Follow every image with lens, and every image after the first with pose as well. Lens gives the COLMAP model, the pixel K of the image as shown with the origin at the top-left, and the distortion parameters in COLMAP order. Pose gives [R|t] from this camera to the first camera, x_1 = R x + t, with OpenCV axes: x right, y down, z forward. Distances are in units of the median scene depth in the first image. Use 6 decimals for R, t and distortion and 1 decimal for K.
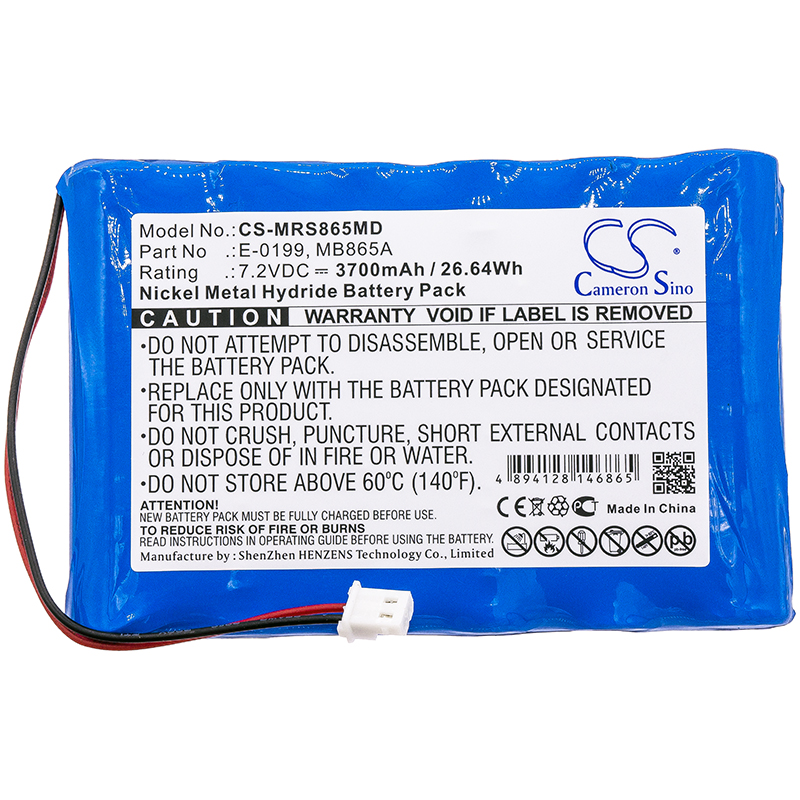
lens RADIAL K [[2917.5, 0, 409.4], [0, 2917.5, 400.4], [0, 0, 1]] dist [0.190048, 0.932074]
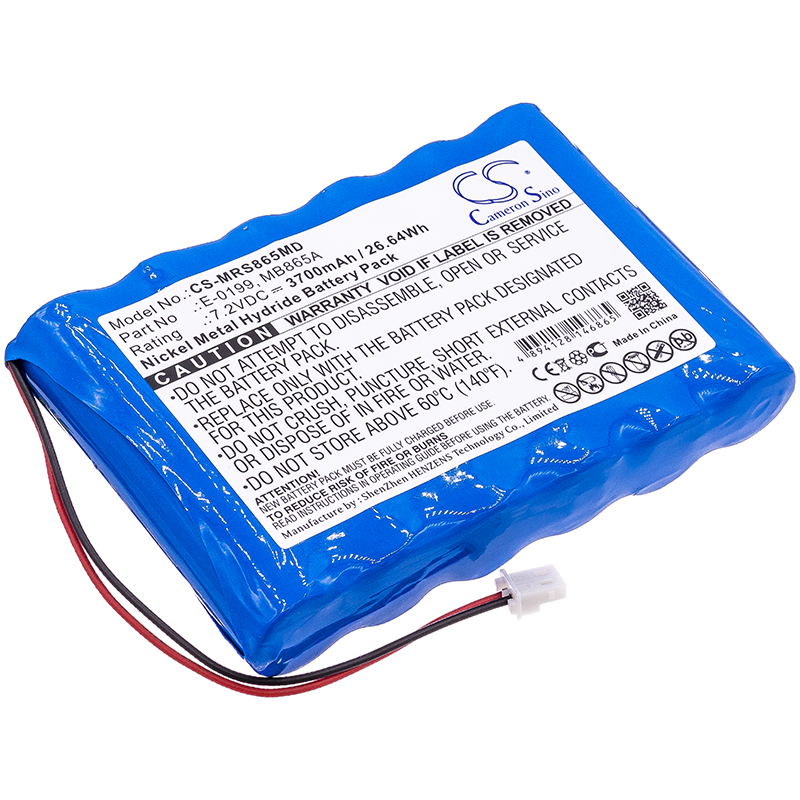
lens RADIAL K [[2917.5, 0, 409.4], [0, 2917.5, 400.4], [0, 0, 1]] dist [0.190048, 0.932074]
pose [[0.808425, -0.342512, 0.478680, -0.523808], [0.552709, 0.721383, -0.417276, 0.465050], [-0.202390, 0.601907, 0.772493, 0.180828]]
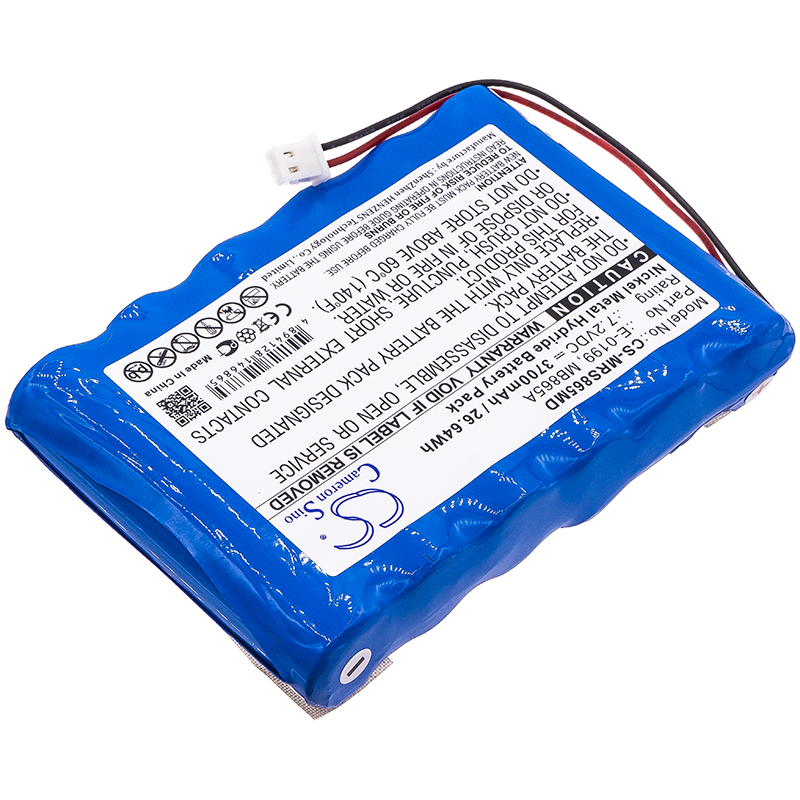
lens RADIAL K [[2917.5, 0, 409.4], [0, 2917.5, 400.4], [0, 0, 1]] dist [0.190048, 0.932074]
pose [[-0.731086, 0.509907, -0.453329, 0.502261], [-0.682189, -0.535164, 0.498215, -0.547706], [0.011438, 0.673494, 0.739104, 0.225369]]
